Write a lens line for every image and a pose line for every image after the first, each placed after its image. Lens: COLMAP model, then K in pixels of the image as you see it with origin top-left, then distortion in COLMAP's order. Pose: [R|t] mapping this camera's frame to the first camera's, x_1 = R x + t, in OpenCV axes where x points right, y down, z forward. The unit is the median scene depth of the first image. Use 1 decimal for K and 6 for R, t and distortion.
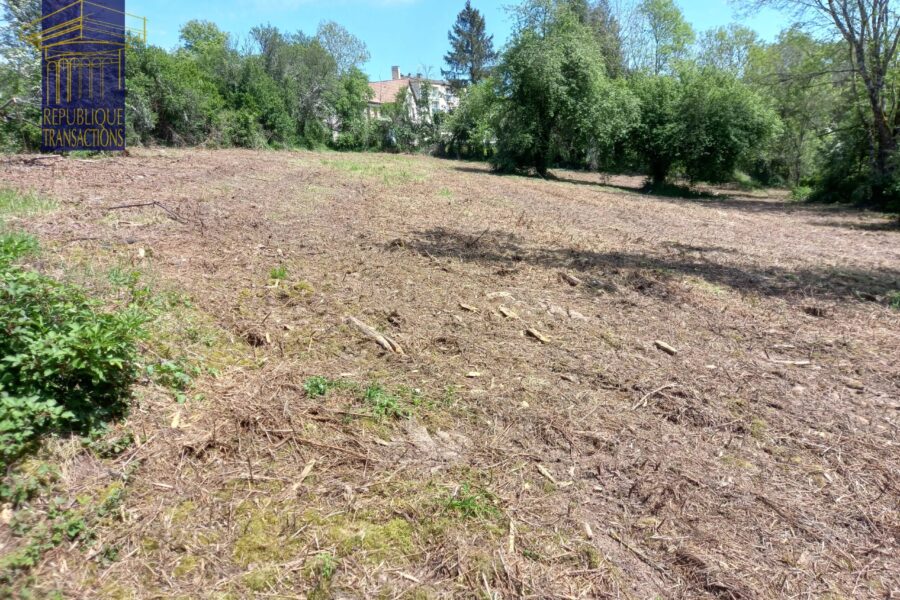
lens RADIAL K [[651.0, 0, 450.0], [0, 651.0, 300.0], [0, 0, 1]] dist [0.005091, -0.001877]
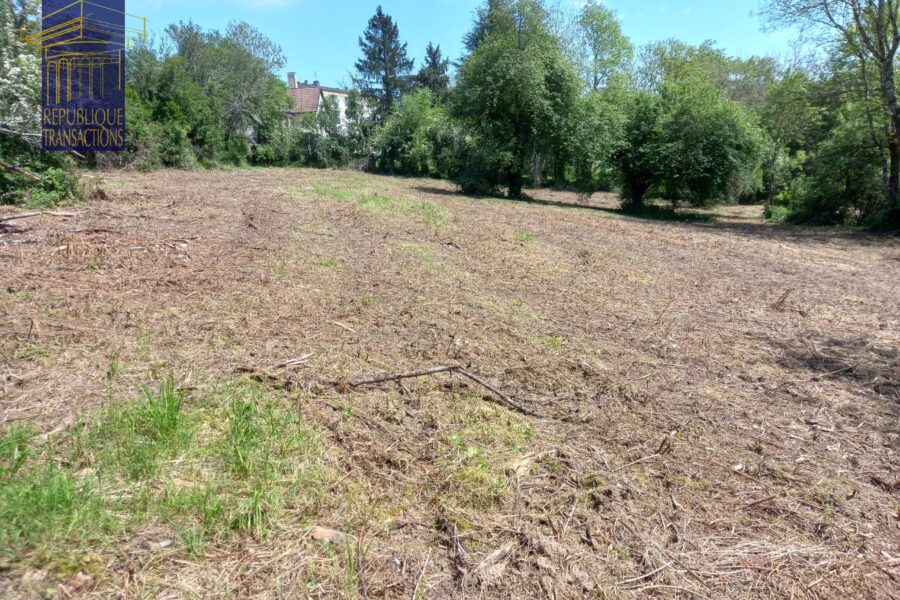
lens RADIAL K [[651.0, 0, 450.0], [0, 651.0, 300.0], [0, 0, 1]] dist [0.005091, -0.001877]
pose [[0.983982, -0.037166, 0.174352, -0.107597], [0.039187, 0.999199, -0.008162, -0.039183], [-0.173909, 0.014863, 0.984650, 0.108311]]
